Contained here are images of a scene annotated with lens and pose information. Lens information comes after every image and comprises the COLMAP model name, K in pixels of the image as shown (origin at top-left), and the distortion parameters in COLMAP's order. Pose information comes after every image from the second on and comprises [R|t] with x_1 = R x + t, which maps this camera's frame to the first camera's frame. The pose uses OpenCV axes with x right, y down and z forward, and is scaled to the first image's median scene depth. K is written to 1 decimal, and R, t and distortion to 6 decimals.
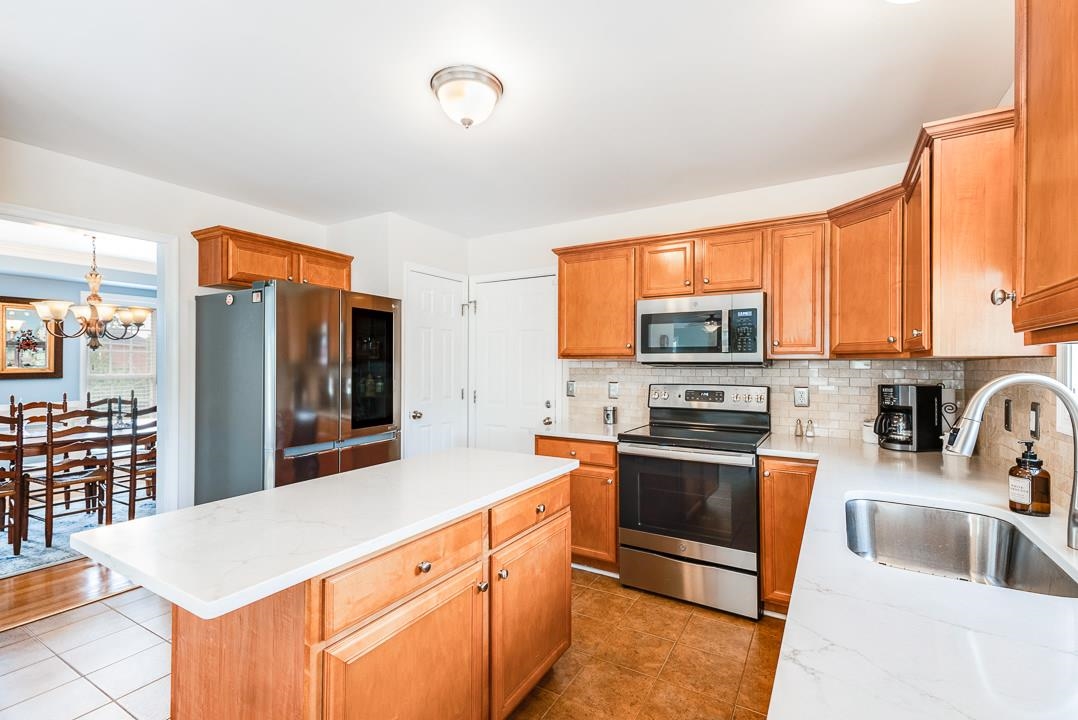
lens RADIAL K [[492.2, 0, 539.0], [0, 492.2, 360.0], [0, 0, 1]] dist [0.054492, -0.000143]
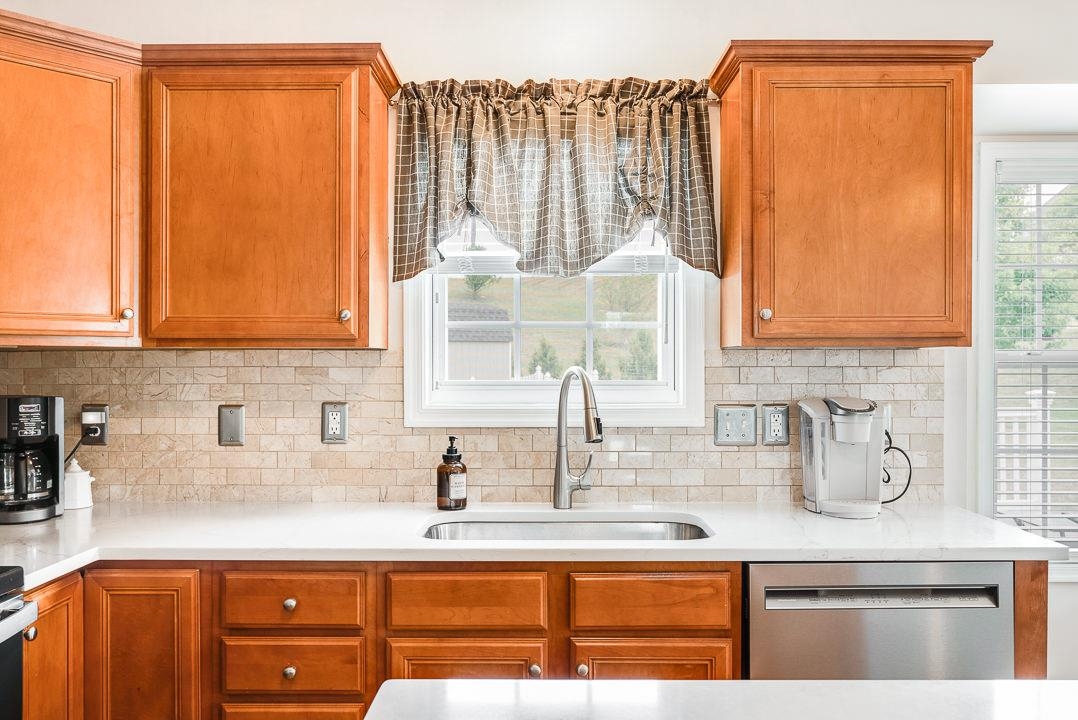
lens RADIAL K [[899.0, 0, 539.0], [0, 899.0, 360.0], [0, 0, 1]] dist [-0.004210, -0.000198]
pose [[-0.512147, -0.003265, 0.858892, -0.320287], [-0.008213, 0.999966, -0.001096, 0.006507], [-0.858859, -0.007616, -0.512156, 0.905996]]
